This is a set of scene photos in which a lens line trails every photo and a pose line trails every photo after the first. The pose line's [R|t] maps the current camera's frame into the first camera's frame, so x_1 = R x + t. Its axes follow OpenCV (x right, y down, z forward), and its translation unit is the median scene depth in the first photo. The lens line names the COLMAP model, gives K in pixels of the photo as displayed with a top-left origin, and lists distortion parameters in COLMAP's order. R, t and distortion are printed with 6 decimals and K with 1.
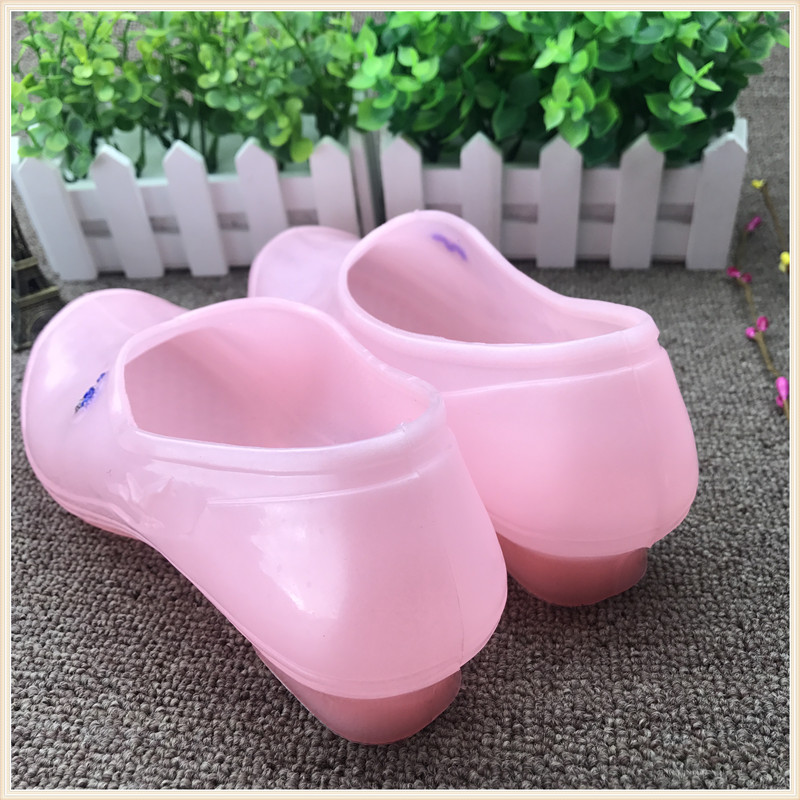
lens RADIAL K [[844.8, 0, 415.6], [0, 844.8, 391.6], [0, 0, 1]] dist [0.013302, 0.000000]
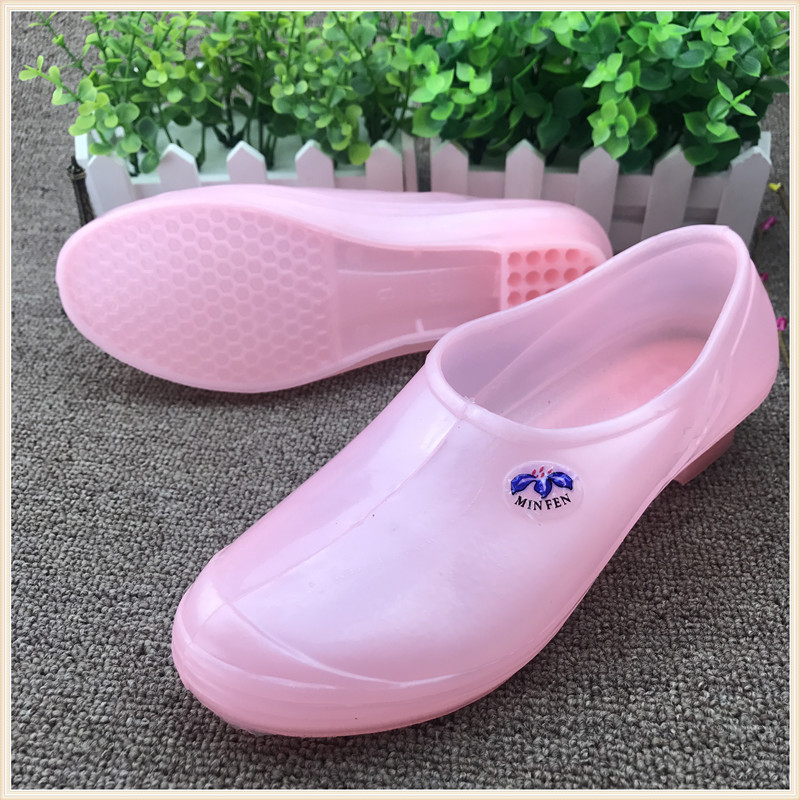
lens RADIAL K [[844.8, 0, 413.3], [0, 844.8, 383.9], [0, 0, 1]] dist [0.013302, 0.000000]
pose [[0.999293, 0.009448, 0.036380, -0.112940], [-0.011316, 0.998609, 0.051494, -0.055176], [-0.035843, -0.051870, 0.998010, -0.094032]]
